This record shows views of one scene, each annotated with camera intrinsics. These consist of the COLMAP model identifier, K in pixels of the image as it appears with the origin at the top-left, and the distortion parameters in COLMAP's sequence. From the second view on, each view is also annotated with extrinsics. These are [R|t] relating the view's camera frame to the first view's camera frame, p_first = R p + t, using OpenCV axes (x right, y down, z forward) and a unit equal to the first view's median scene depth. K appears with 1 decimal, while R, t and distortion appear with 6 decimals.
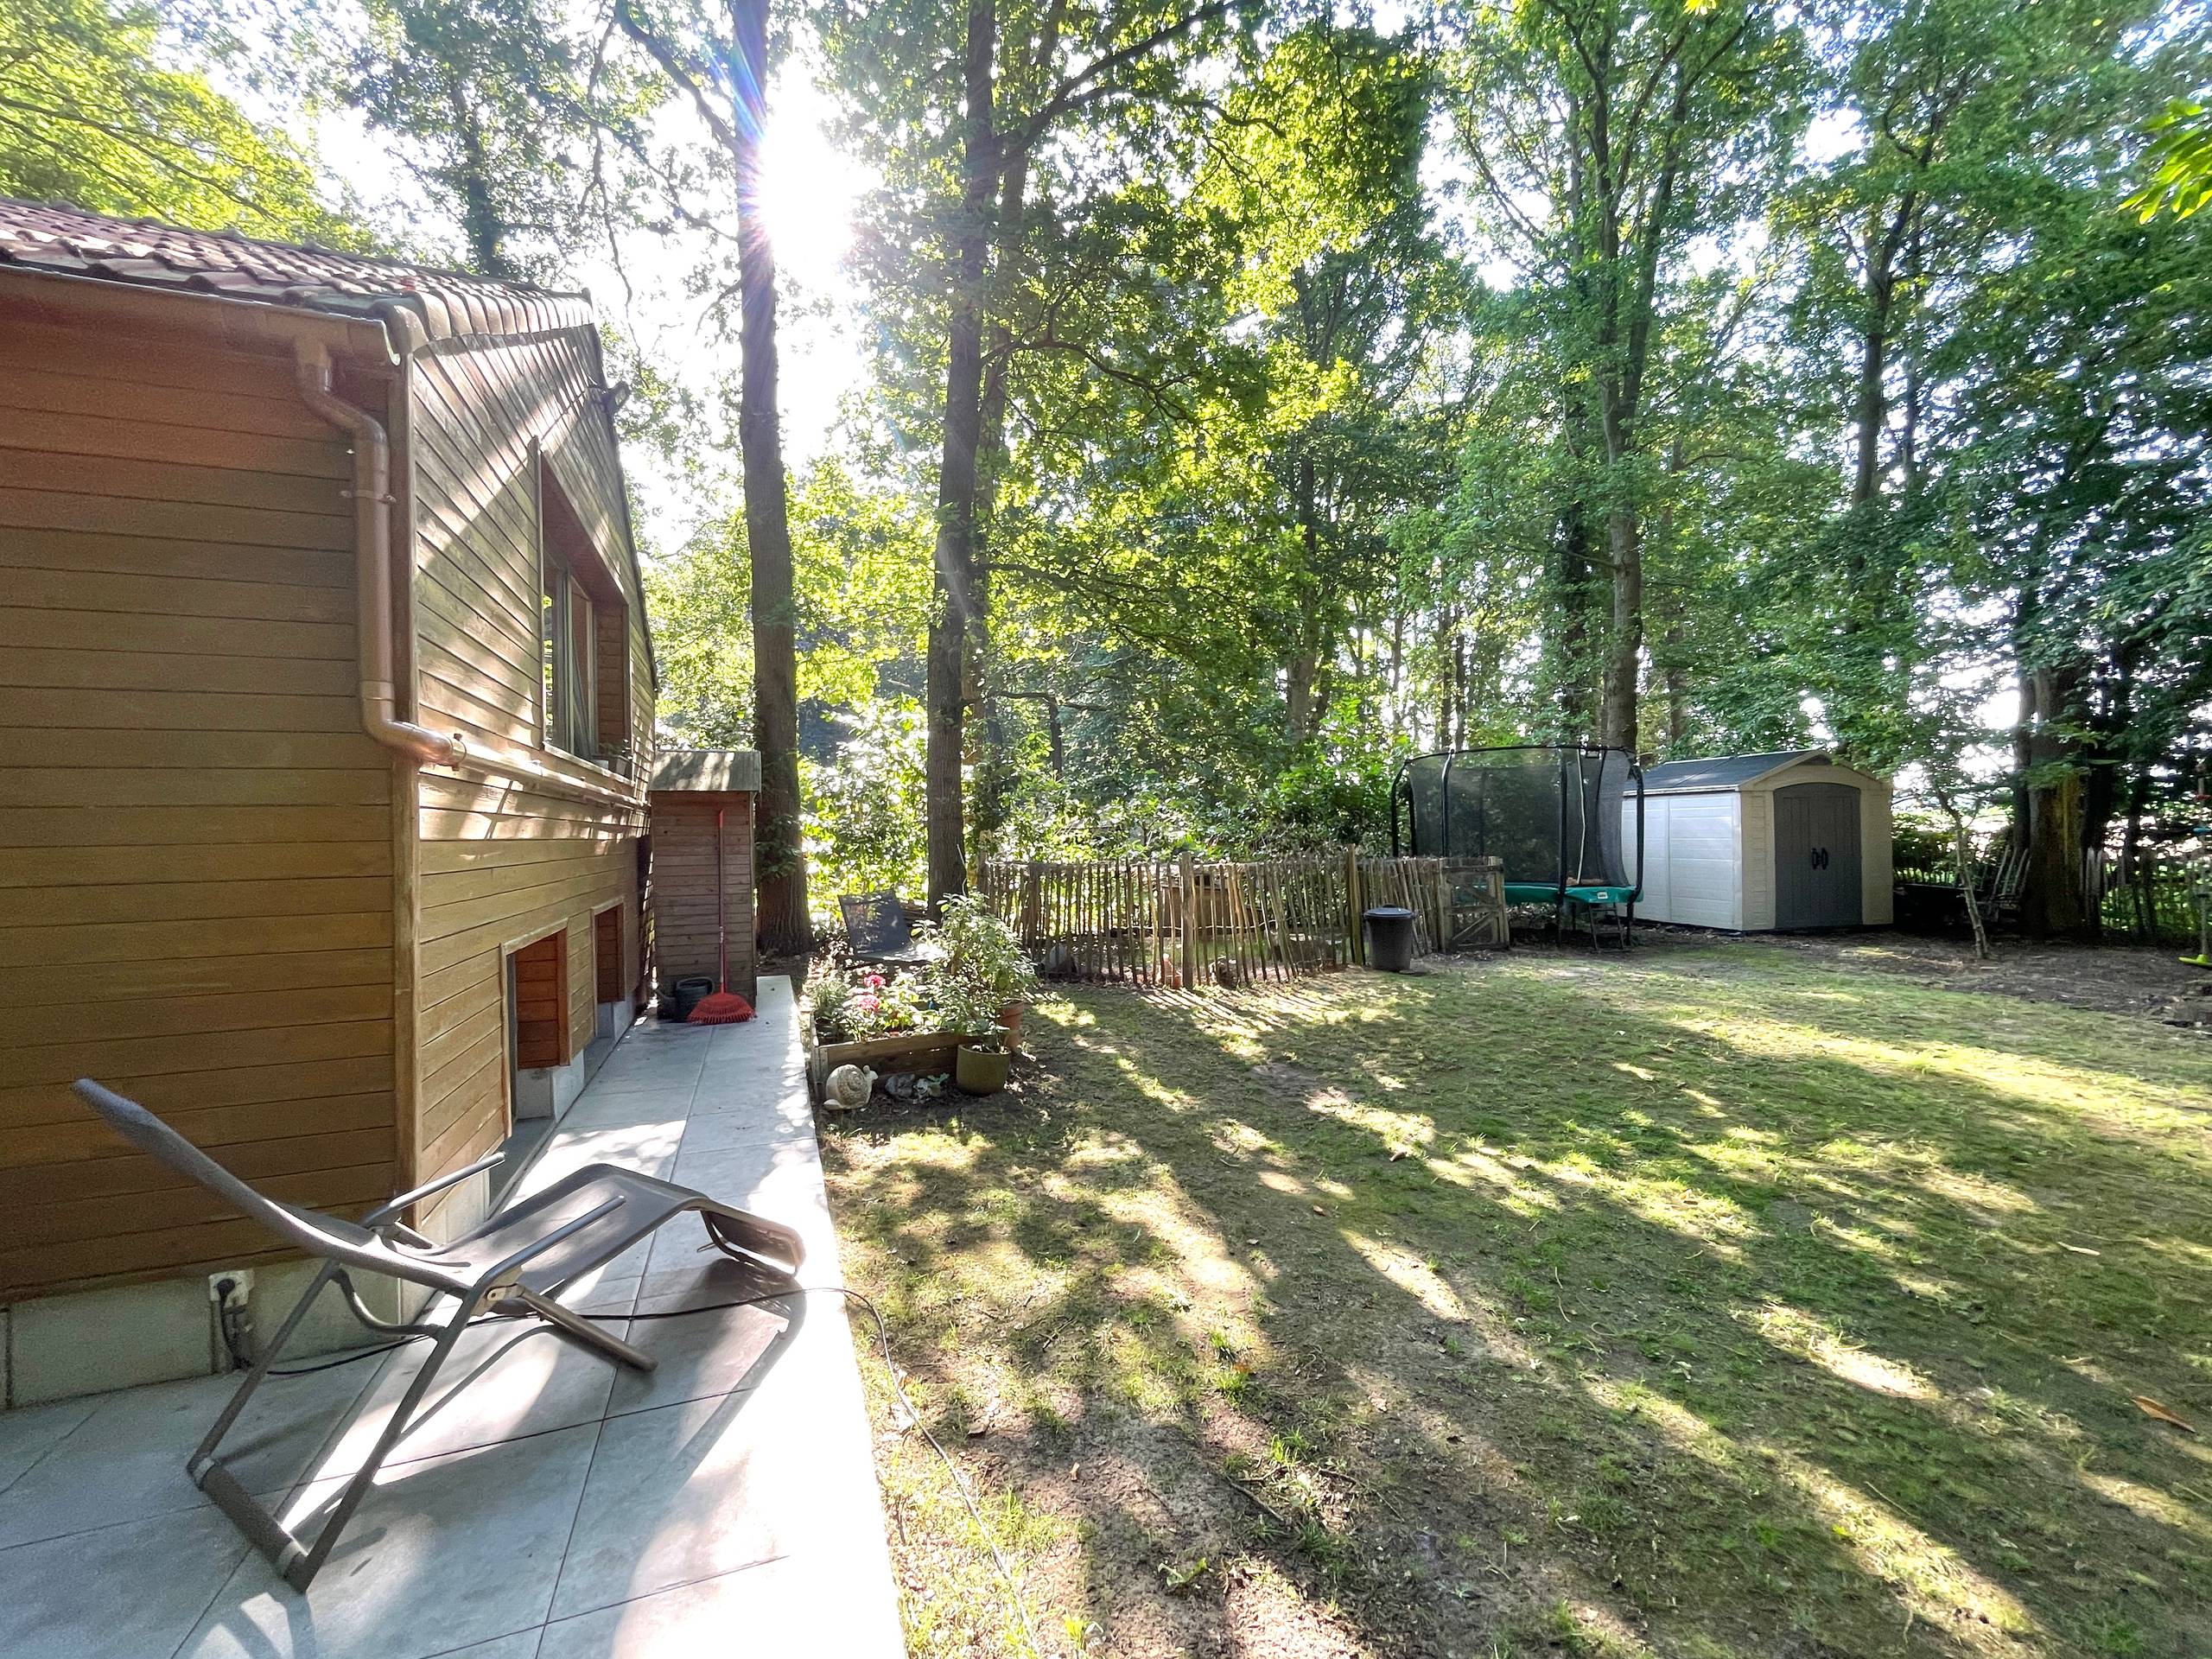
lens RADIAL K [[895.3, 0, 1098.8], [0, 895.3, 828.7], [0, 0, 1]] dist [0.000896, 0.000320]
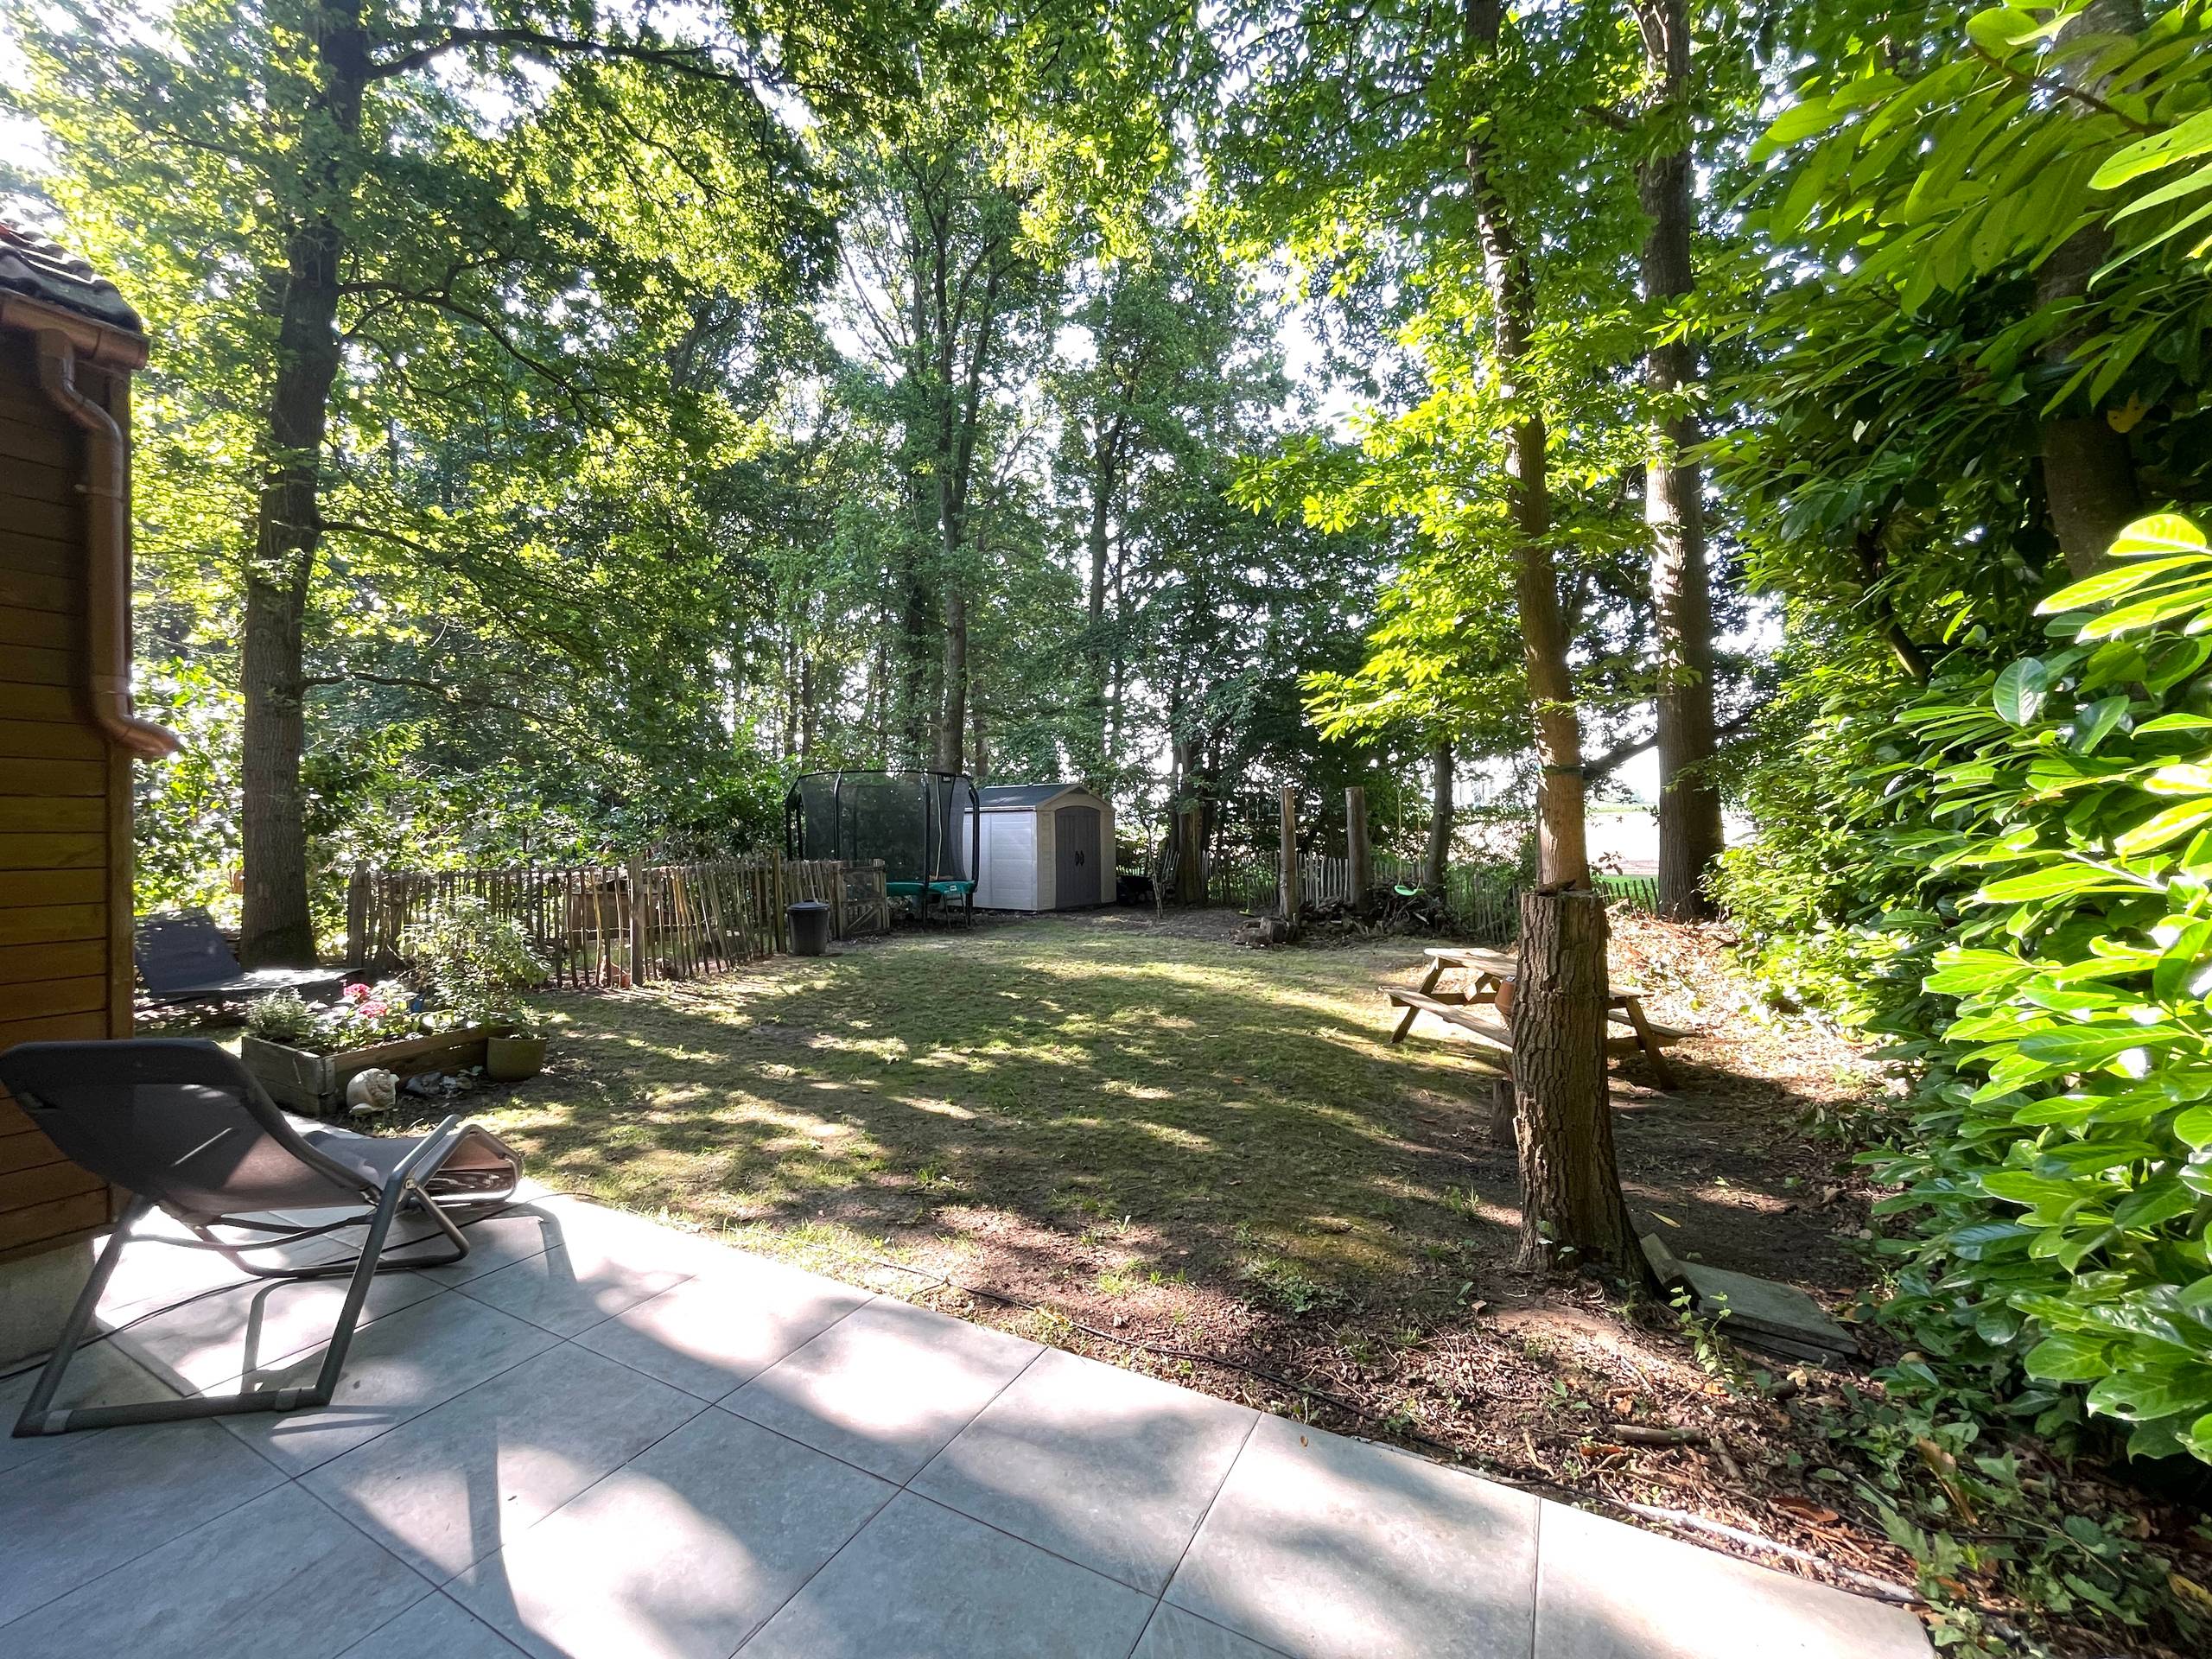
lens RADIAL K [[895.3, 0, 1098.1], [0, 895.3, 834.7], [0, 0, 1]] dist [0.000896, 0.000320]
pose [[0.748043, 0.007178, 0.663611, -0.177848], [-0.003652, 0.999971, -0.006700, 0.005763], [-0.663640, 0.002589, 0.748047, -0.138712]]
